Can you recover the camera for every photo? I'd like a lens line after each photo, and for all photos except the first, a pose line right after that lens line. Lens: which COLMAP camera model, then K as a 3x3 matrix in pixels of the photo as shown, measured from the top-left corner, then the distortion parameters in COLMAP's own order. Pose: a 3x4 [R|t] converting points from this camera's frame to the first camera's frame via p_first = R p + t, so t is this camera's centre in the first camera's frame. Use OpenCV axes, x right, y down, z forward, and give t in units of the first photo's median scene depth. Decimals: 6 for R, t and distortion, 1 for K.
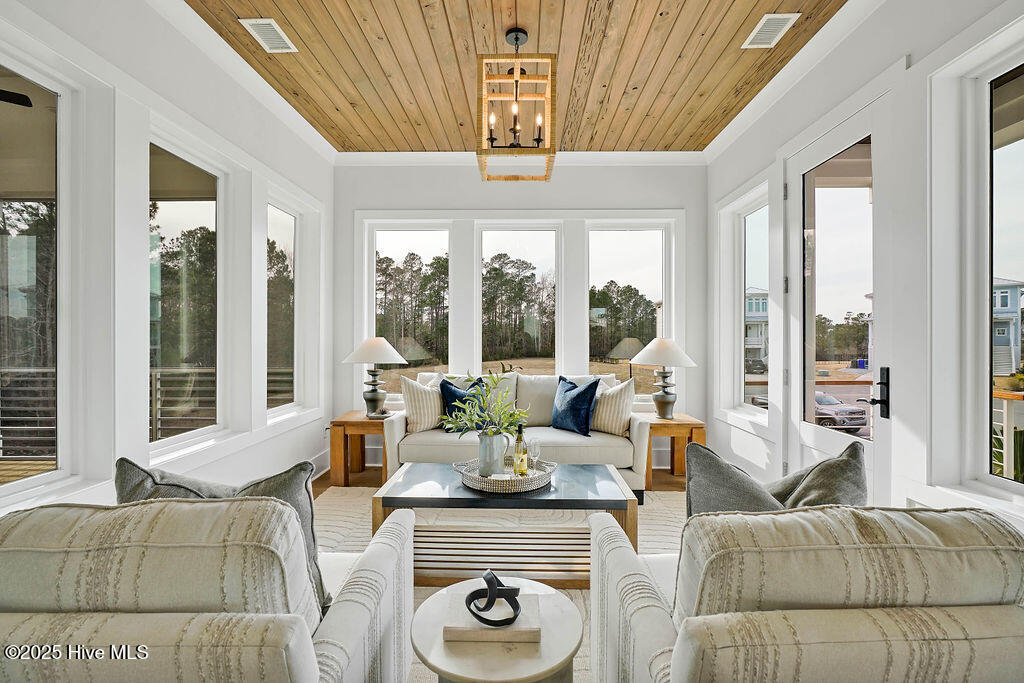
lens RADIAL K [[470.5, 0, 513.5], [0, 470.5, 334.4], [0, 0, 1]] dist [-0.009039, 0.000808]
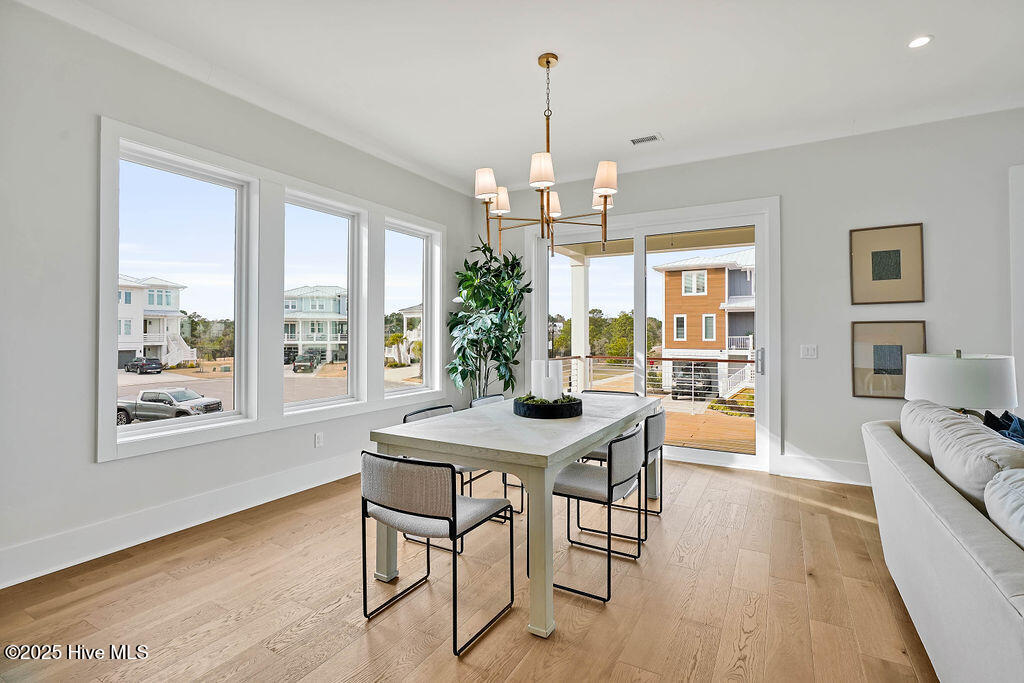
lens RADIAL K [[479.7, 0, 512.6], [0, 479.7, 330.1], [0, 0, 1]] dist [-0.003661, -0.000121]
pose [[0.480211, 0.007357, 0.877122, 0.676464], [-0.006988, 0.999965, -0.004562, -0.004876], [-0.877125, -0.003939, 0.480246, -0.726177]]
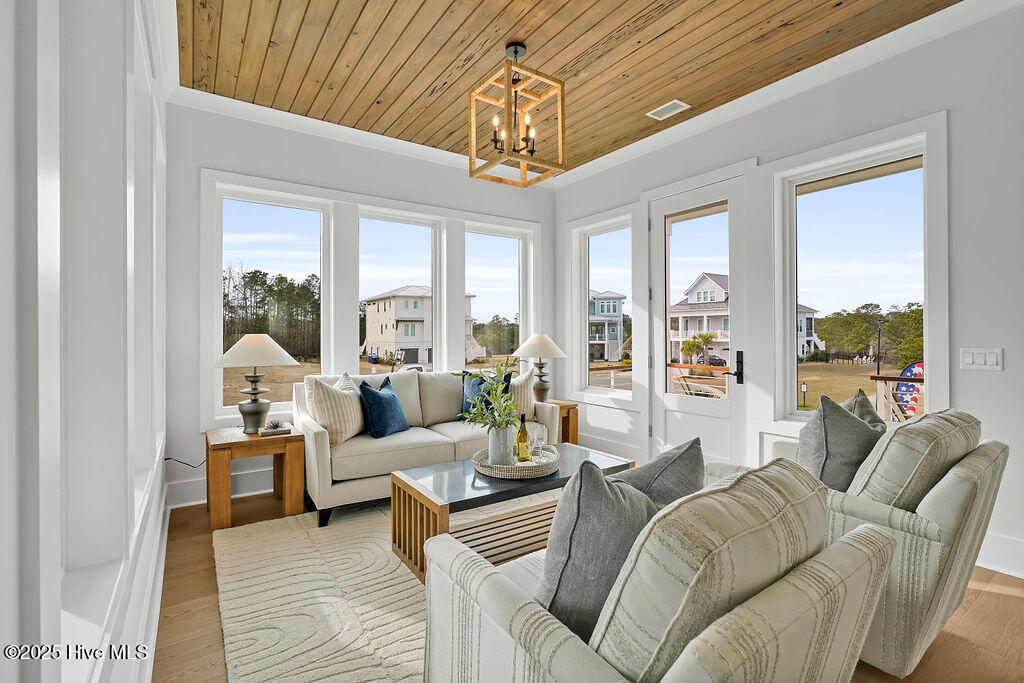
lens RADIAL K [[473.1, 0, 514.8], [0, 473.1, 329.1], [0, 0, 1]] dist [-0.003199, 0.000270]
pose [[0.812763, 0.002824, 0.582588, -0.436219], [0.000803, 0.999982, -0.005967, 0.003147], [-0.582594, 0.005317, 0.812746, 0.095231]]
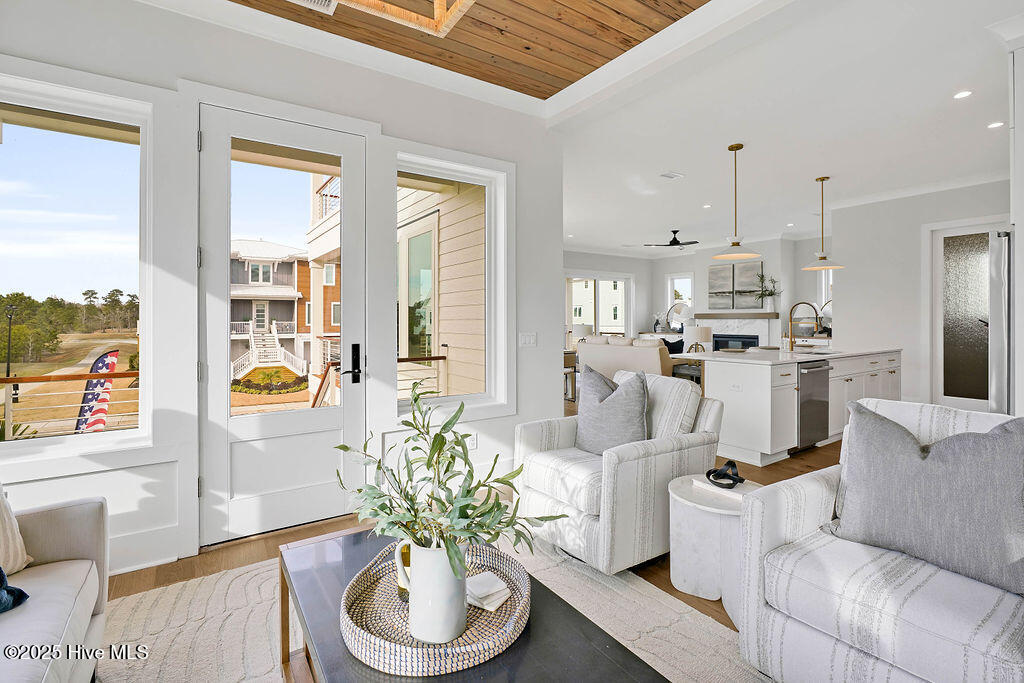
lens RADIAL K [[474.5, 0, 508.6], [0, 474.5, 318.9], [0, 0, 1]] dist [-0.003934, 0.000185]
pose [[-0.572543, 0.001704, 0.819873, -0.318638], [-0.002556, 0.999989, -0.003863, 0.003261], [-0.819871, -0.004307, -0.572533, 0.850921]]
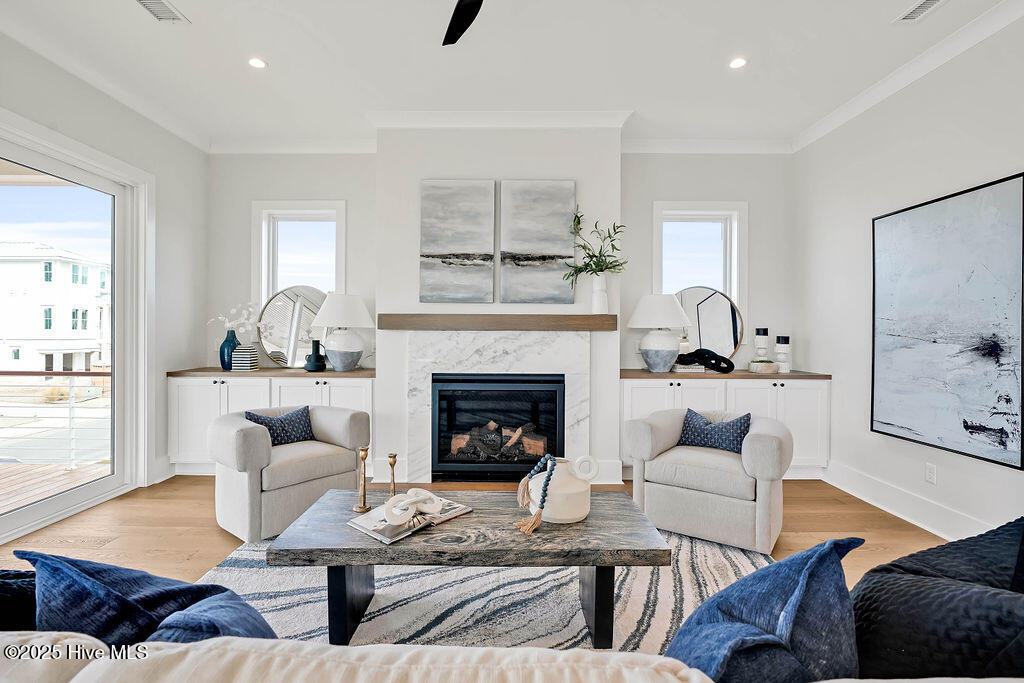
lens RADIAL K [[494.6, 0, 497.7], [0, 494.6, 331.7], [0, 0, 1]] dist [-0.012781, 0.000226]
pose [[-0.999970, -0.004616, -0.006266, 1.199532], [-0.004596, 0.999984, -0.003327, -0.004289], [0.006281, -0.003298, -0.999975, -0.759457]]
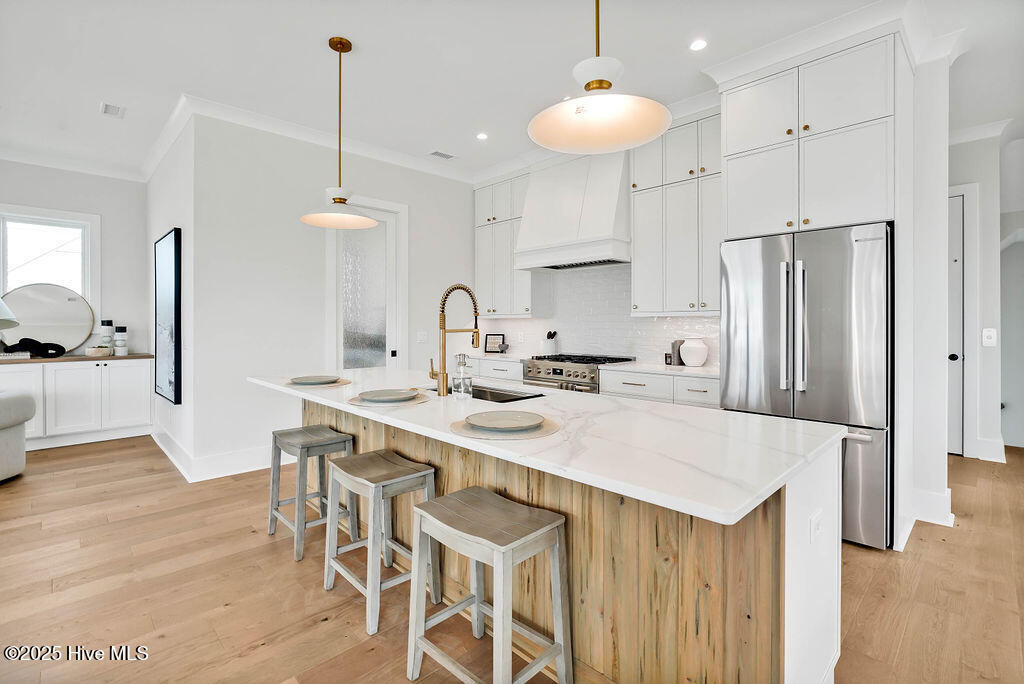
lens RADIAL K [[470.5, 0, 513.5], [0, 470.5, 334.9], [0, 0, 1]] dist [-0.009039, 0.000808]
pose [[-0.707502, 0.015934, -0.706532, 0.697228], [0.003357, 0.999810, 0.019185, 0.001790], [0.706703, 0.011202, -0.707421, -0.135815]]
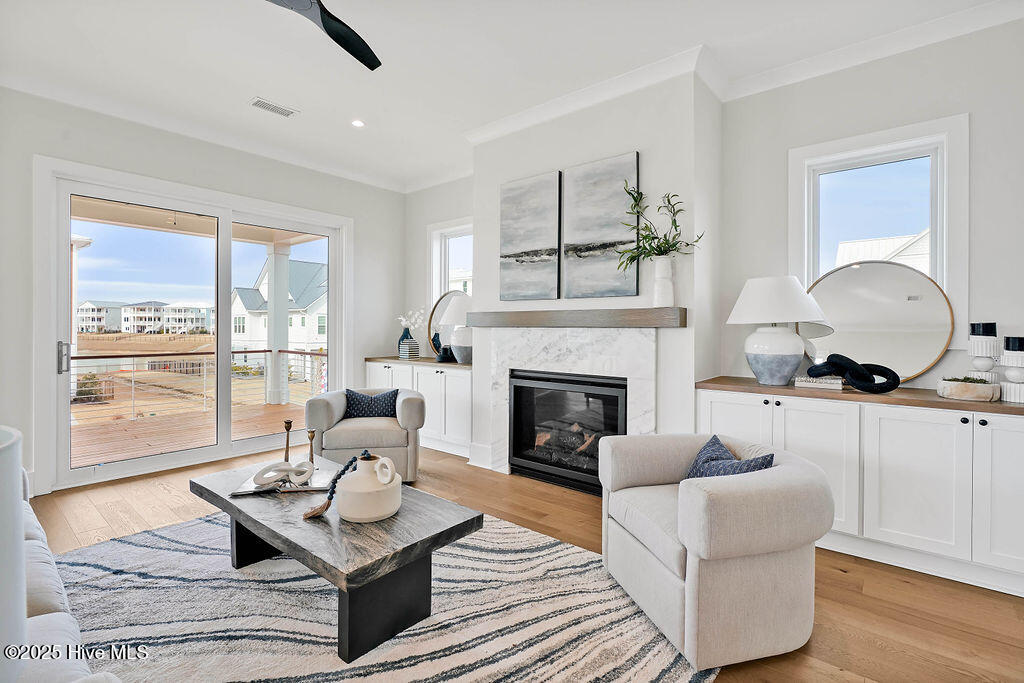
lens RADIAL K [[468.5, 0, 511.0], [0, 468.5, 326.7], [0, 0, 1]] dist [-0.010240, 0.000565]
pose [[-0.777655, -0.002060, 0.628688, 0.678519], [-0.007659, 0.999951, -0.006197, -0.005195], [-0.628645, -0.009634, -0.777633, -1.008585]]
